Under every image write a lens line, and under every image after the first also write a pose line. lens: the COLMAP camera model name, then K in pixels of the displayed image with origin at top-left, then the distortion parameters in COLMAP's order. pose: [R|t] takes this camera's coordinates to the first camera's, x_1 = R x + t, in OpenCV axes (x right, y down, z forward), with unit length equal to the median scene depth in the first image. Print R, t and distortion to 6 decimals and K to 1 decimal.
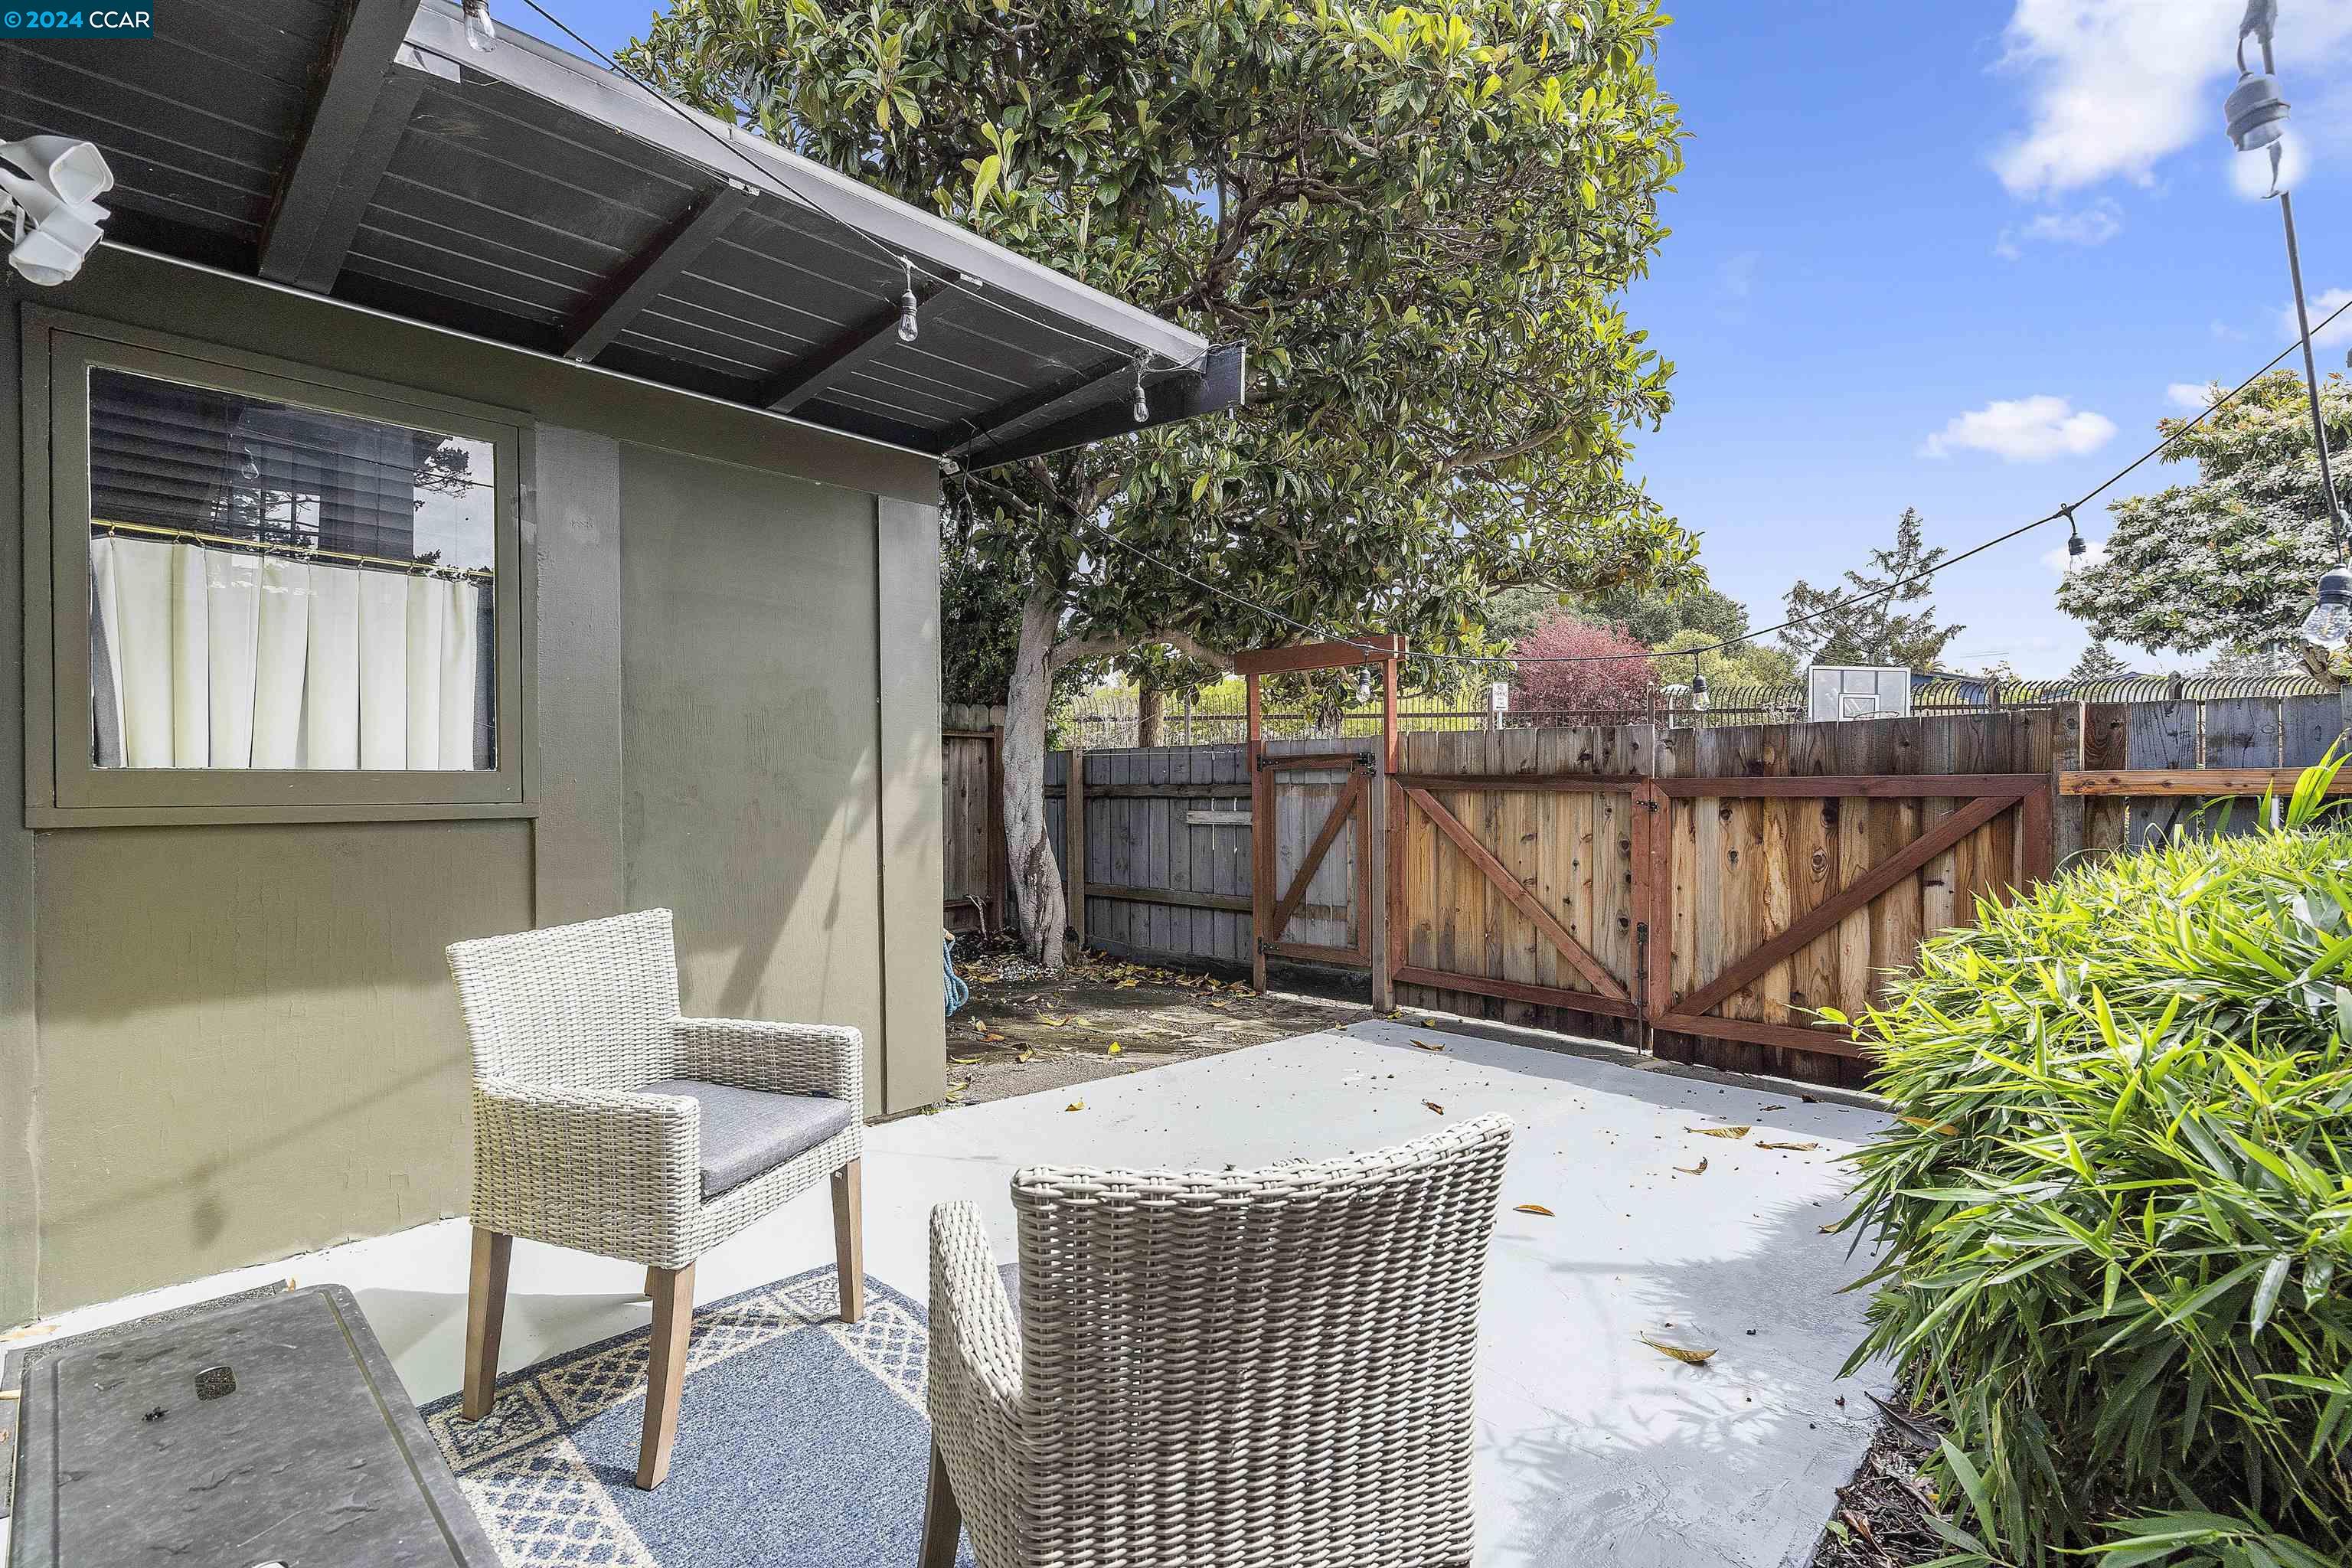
lens RADIAL K [[1083.8, 0, 1176.0], [0, 1083.8, 784.0], [0, 0, 1]] dist [-0.000895, 0.001574]
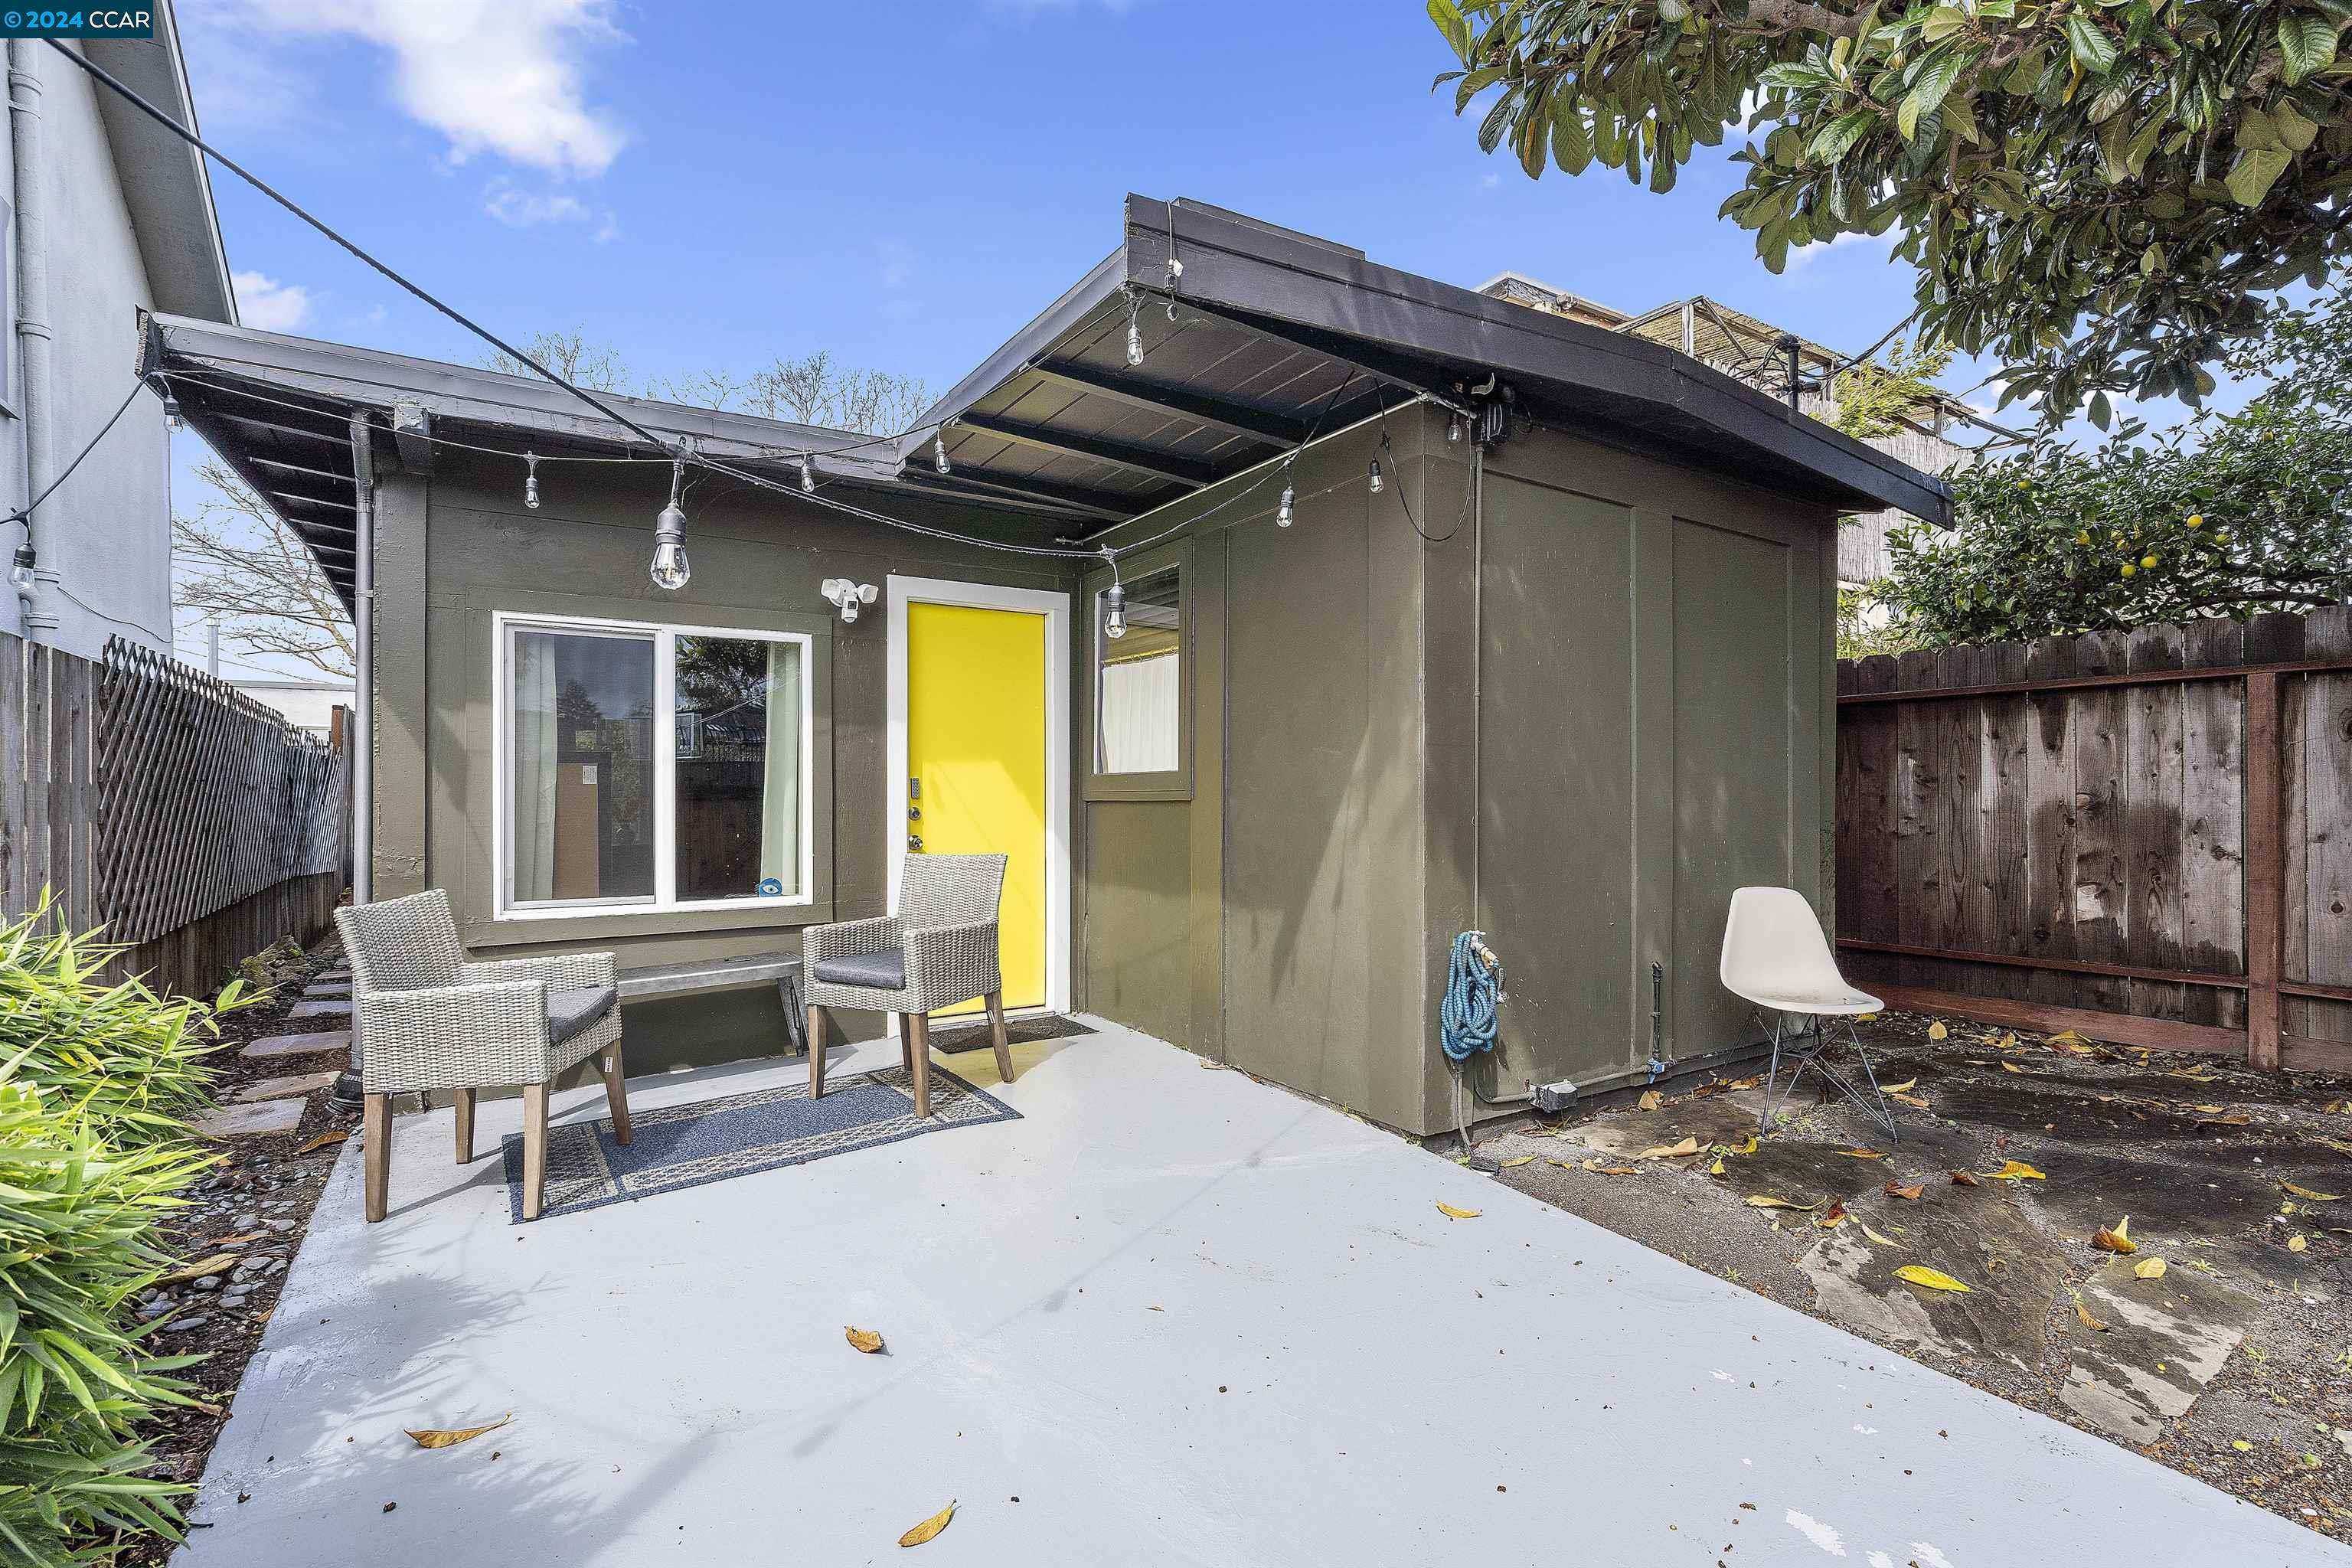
lens RADIAL K [[1066.3, 0, 1186.0], [0, 1066.3, 785.8], [0, 0, 1]] dist [0.005529, 0.000926]
pose [[-0.215840, 0.002686, -0.976425, 0.866892], [0.014197, 0.999899, -0.000388, 0.010002], [0.976326, -0.013946, -0.215856, 1.300724]]
